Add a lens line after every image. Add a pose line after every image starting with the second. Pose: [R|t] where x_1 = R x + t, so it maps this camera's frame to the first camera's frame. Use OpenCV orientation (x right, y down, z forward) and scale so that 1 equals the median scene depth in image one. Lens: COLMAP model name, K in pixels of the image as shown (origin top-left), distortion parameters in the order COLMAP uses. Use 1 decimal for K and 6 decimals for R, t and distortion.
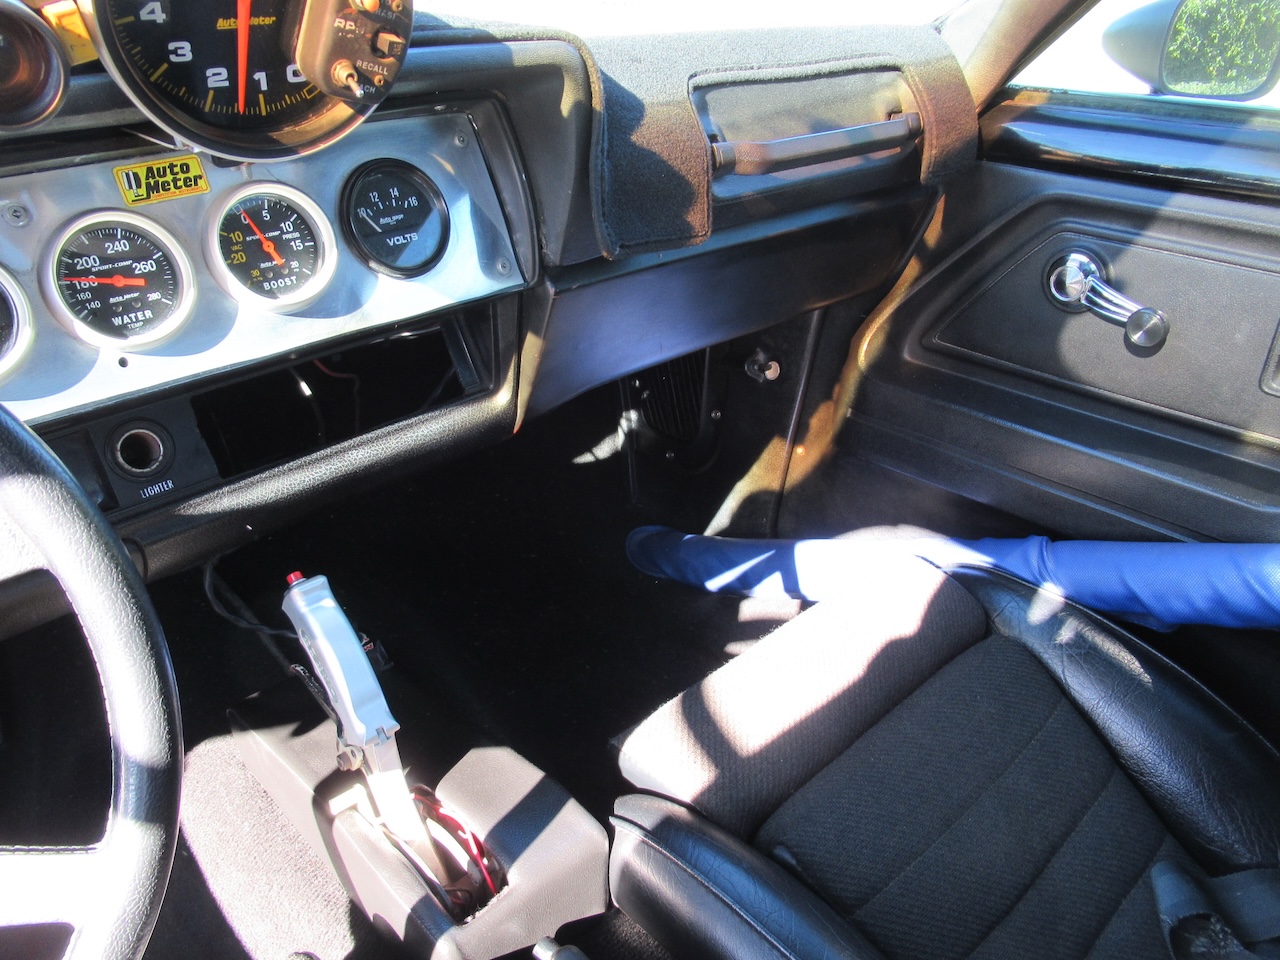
lens RADIAL K [[949.3, 0, 636.9], [0, 949.3, 480.0], [0, 0, 1]] dist [-0.006346, -0.001997]
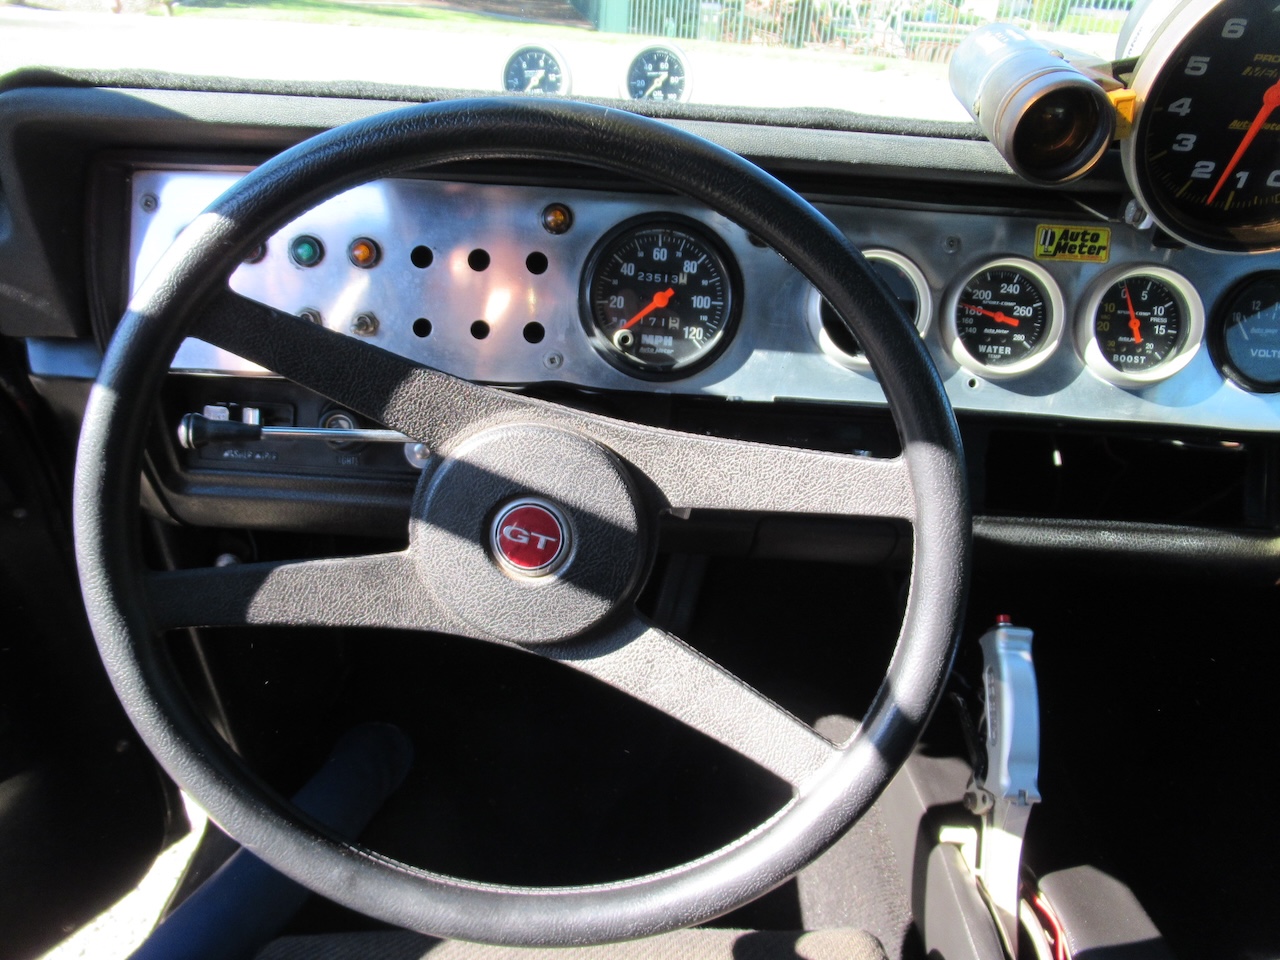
lens RADIAL K [[949.3, 0, 640.9], [0, 949.3, 479.6], [0, 0, 1]] dist [-0.006346, -0.001997]
pose [[0.726660, 0.364073, -0.582594, -0.118122], [-0.405354, 0.911898, 0.064269, 0.069831], [0.554665, 0.189455, 0.810218, -0.130055]]
